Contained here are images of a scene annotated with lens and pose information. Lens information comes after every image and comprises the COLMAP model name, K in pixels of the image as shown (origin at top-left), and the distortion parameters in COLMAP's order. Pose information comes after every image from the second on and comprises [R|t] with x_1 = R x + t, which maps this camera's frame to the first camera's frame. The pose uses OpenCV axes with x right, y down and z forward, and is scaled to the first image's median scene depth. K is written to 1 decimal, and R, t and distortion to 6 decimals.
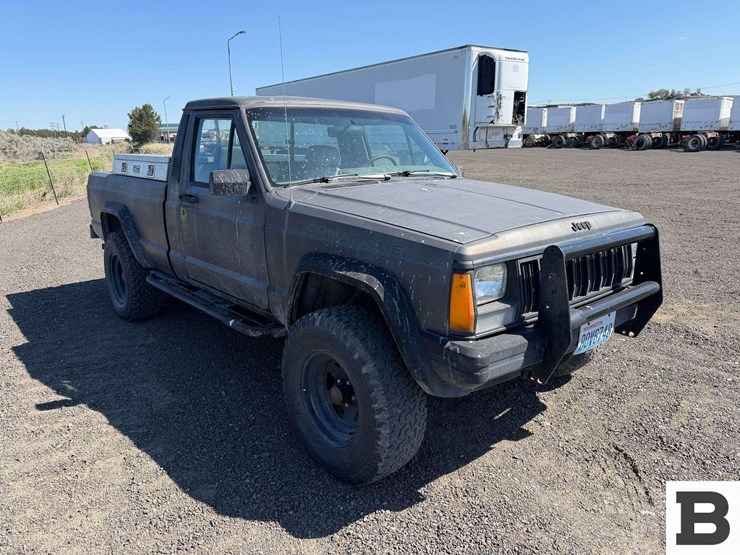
lens RADIAL K [[522.7, 0, 370.0], [0, 522.7, 277.5], [0, 0, 1]] dist [0.063811, -0.088793]
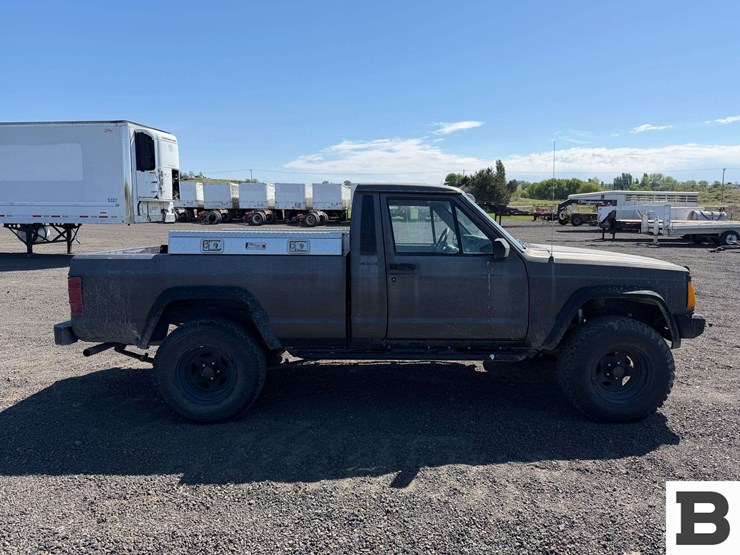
lens RADIAL K [[522.7, 0, 370.0], [0, 522.7, 277.5], [0, 0, 1]] dist [0.063811, -0.088793]
pose [[0.665381, -0.082272, 0.741956, -0.256801], [0.182409, 0.981699, -0.054726, -0.016242], [-0.723875, 0.171753, 0.668211, 0.062178]]
